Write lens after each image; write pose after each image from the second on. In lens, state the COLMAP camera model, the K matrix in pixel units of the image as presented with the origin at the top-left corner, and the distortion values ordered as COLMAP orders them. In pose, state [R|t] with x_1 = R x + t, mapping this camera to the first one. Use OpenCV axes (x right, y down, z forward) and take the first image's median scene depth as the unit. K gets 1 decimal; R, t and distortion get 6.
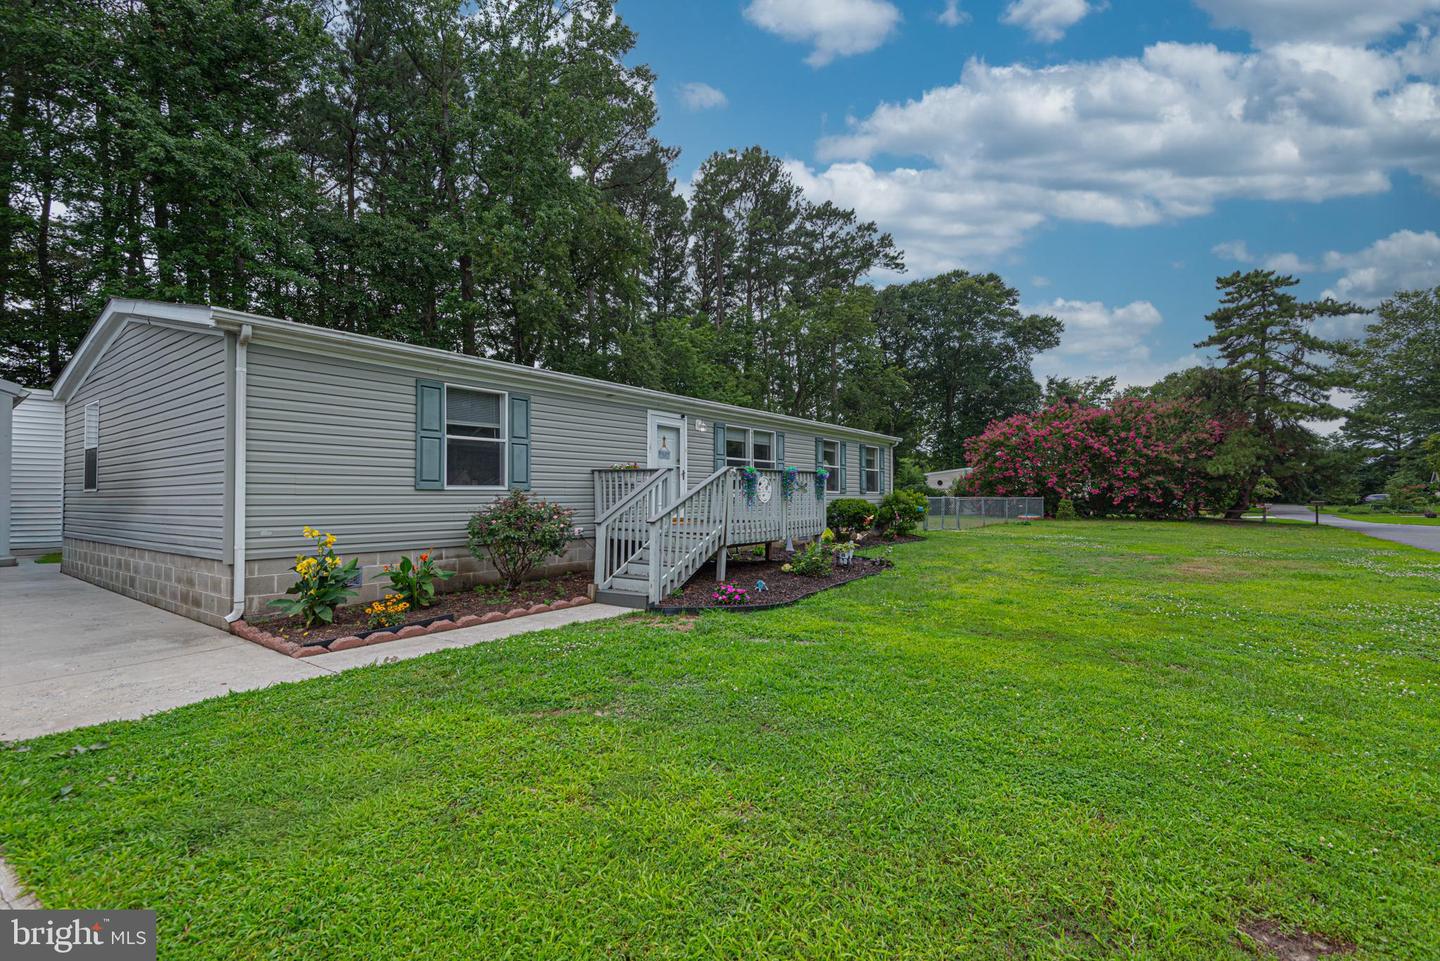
lens RADIAL K [[669.9, 0, 713.5], [0, 669.9, 486.9], [0, 0, 1]] dist [0.036935, 0.000243]
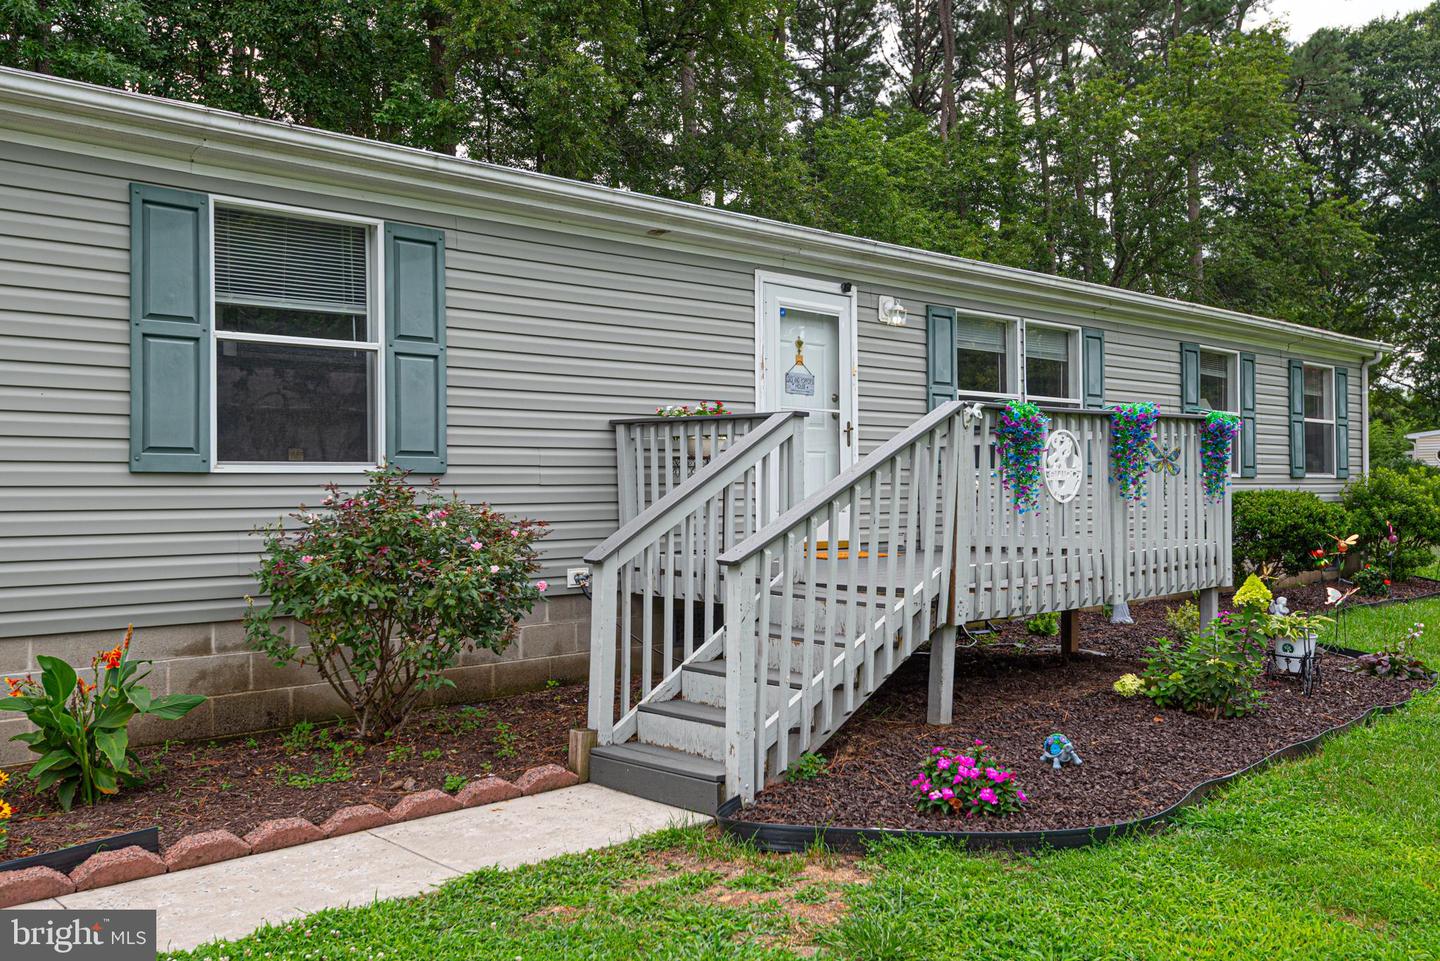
lens RADIAL K [[1313.7, 0, 733.6], [0, 1313.7, 478.4], [0, 0, 1]] dist [0.035516, -0.001979]
pose [[0.988050, -0.006806, -0.153982, 0.009501], [0.007842, 0.999951, 0.006119, 0.004231], [0.153933, -0.007254, 0.988055, 0.252750]]
